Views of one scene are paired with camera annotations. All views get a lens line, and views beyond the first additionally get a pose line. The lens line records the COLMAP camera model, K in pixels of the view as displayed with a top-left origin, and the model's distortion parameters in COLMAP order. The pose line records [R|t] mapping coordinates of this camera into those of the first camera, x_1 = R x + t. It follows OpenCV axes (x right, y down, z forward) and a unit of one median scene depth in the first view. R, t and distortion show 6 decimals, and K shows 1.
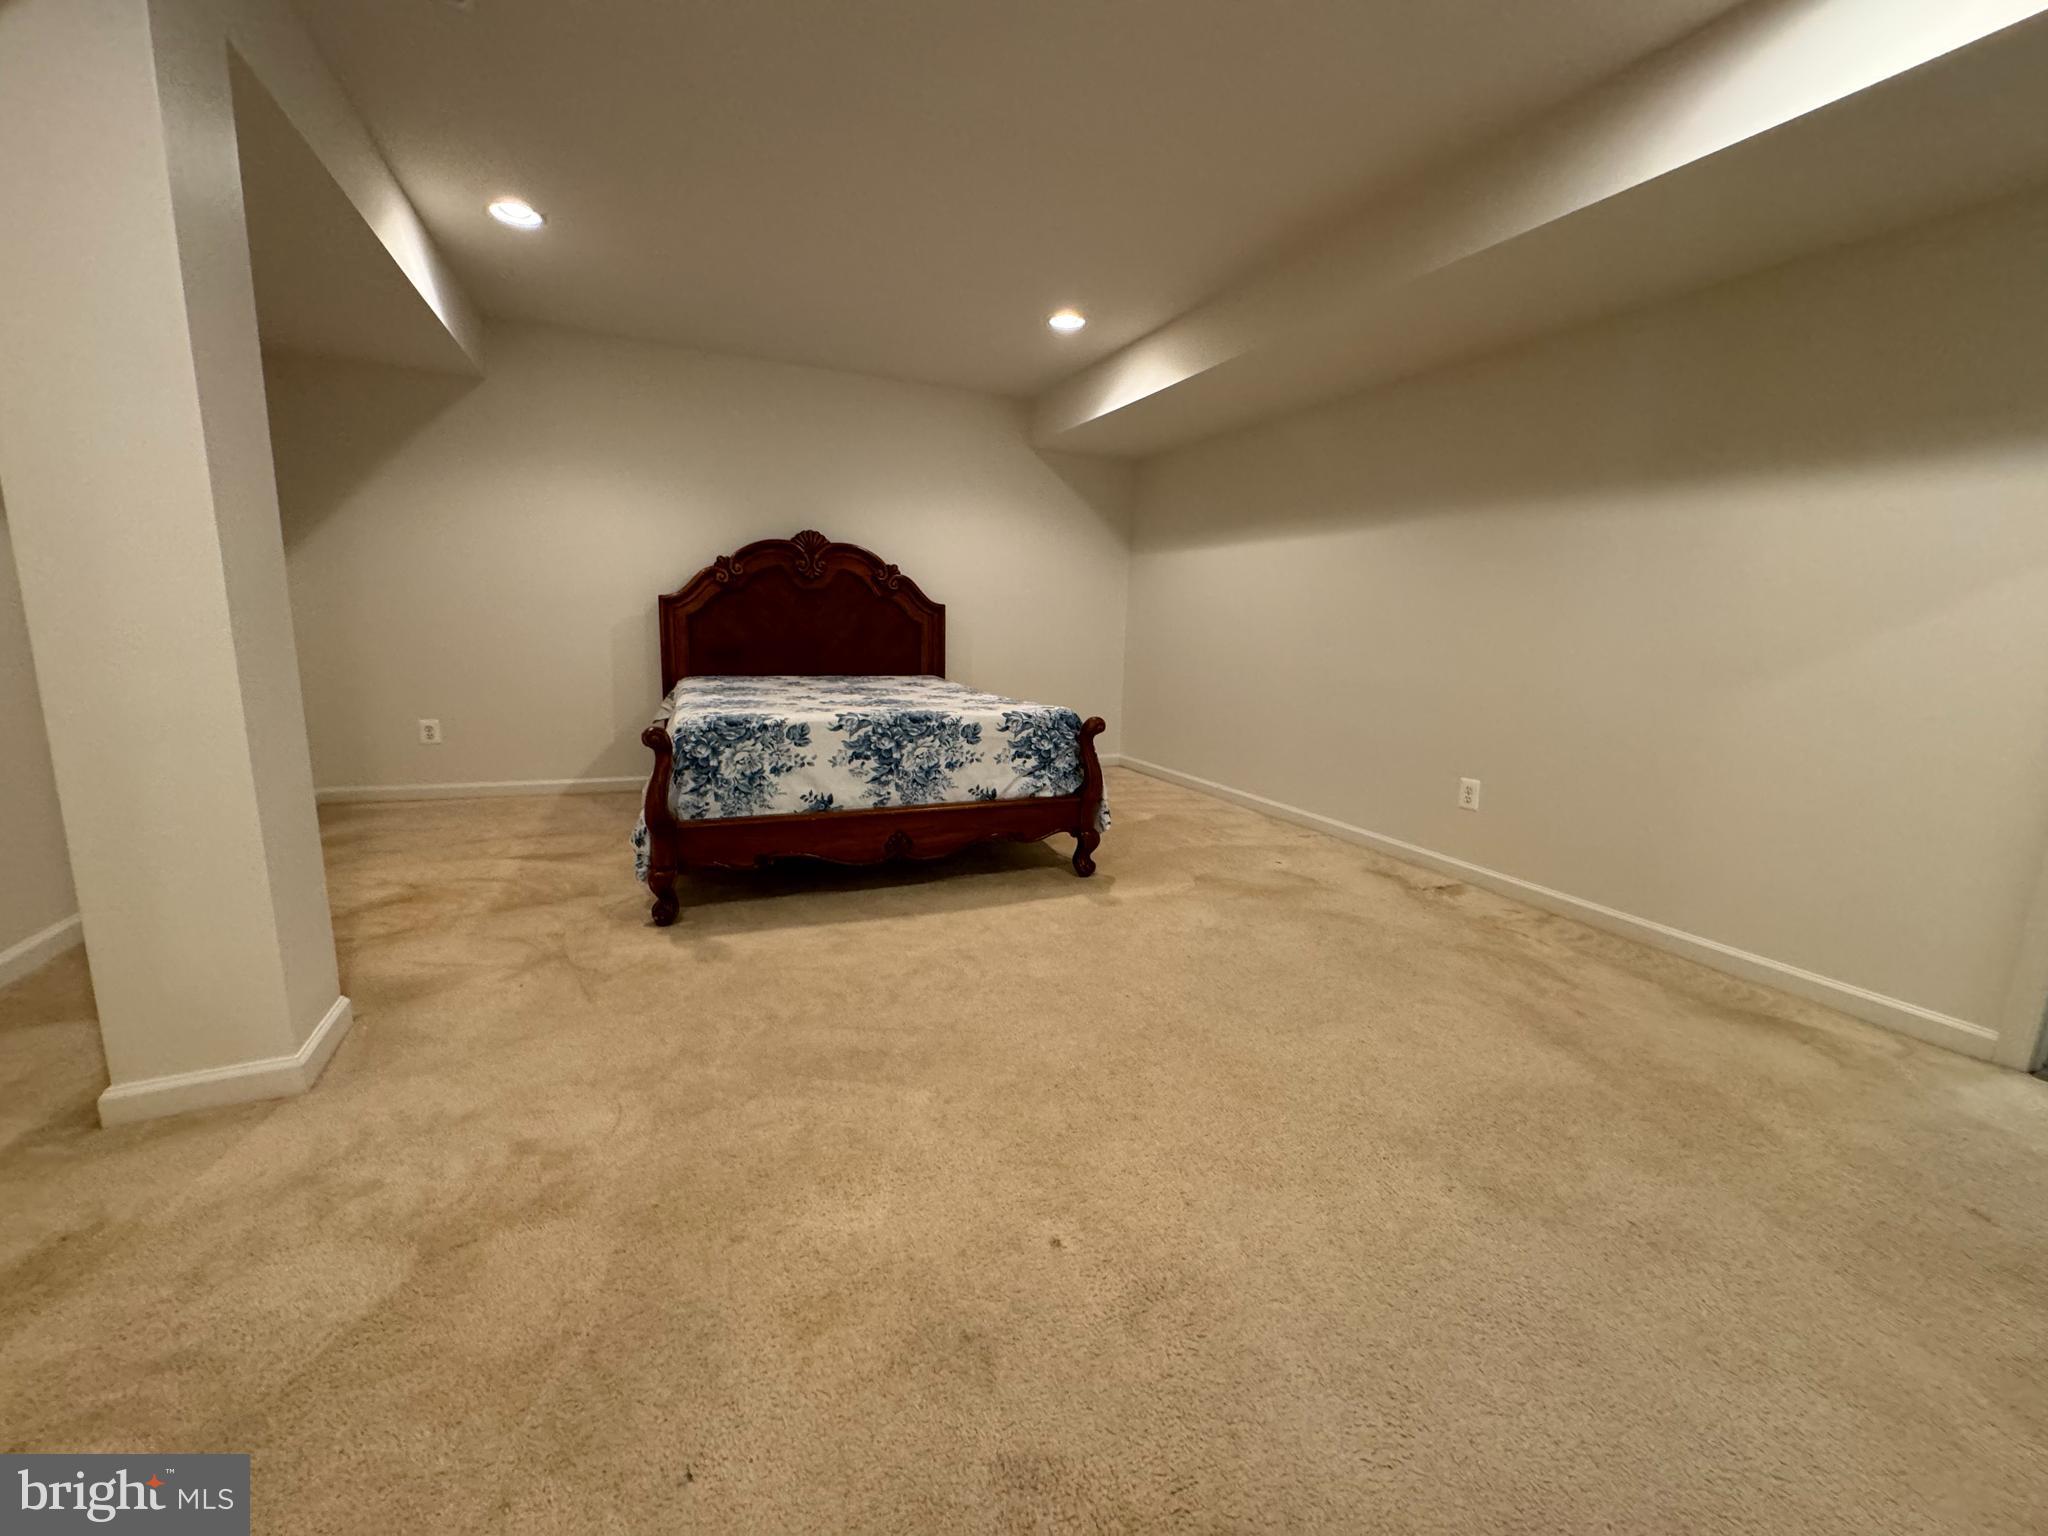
lens RADIAL K [[816.2, 0, 1024.0], [0, 816.2, 768.0], [0, 0, 1]] dist [0.000627, 0.000113]
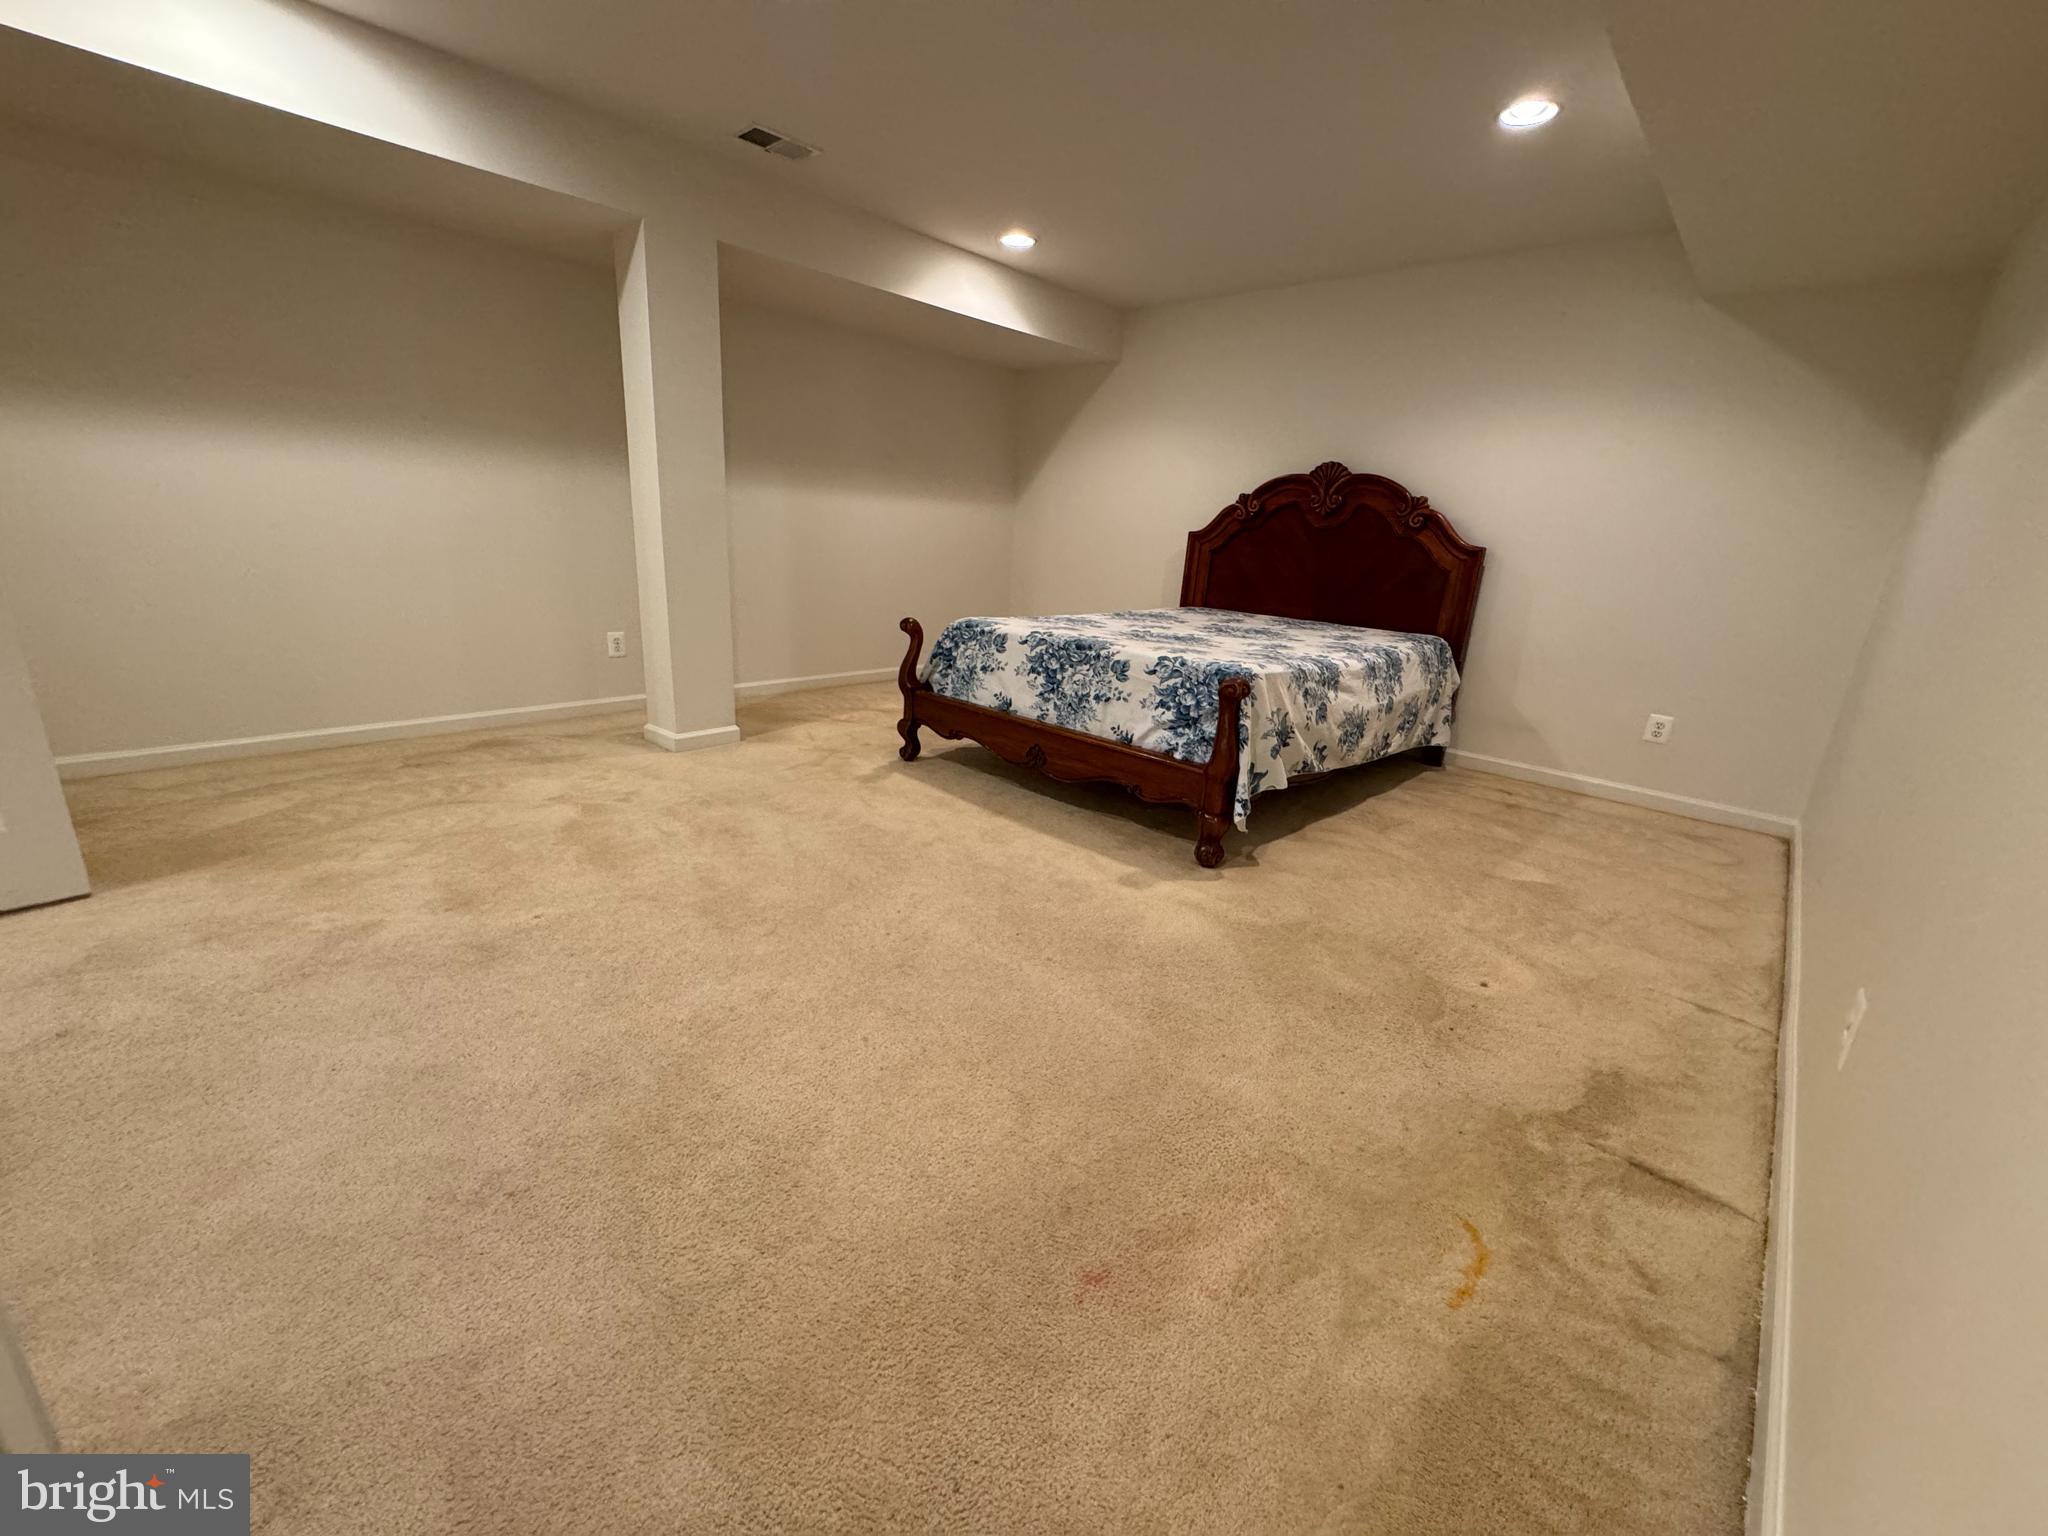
lens RADIAL K [[816.2, 0, 1024.0], [0, 816.2, 768.0], [0, 0, 1]] dist [0.000627, 0.000113]
pose [[0.390516, 0.256143, -0.884244, 0.774716], [-0.208993, 0.960101, 0.185817, -0.086868], [0.896559, 0.112236, 0.428467, 0.502499]]
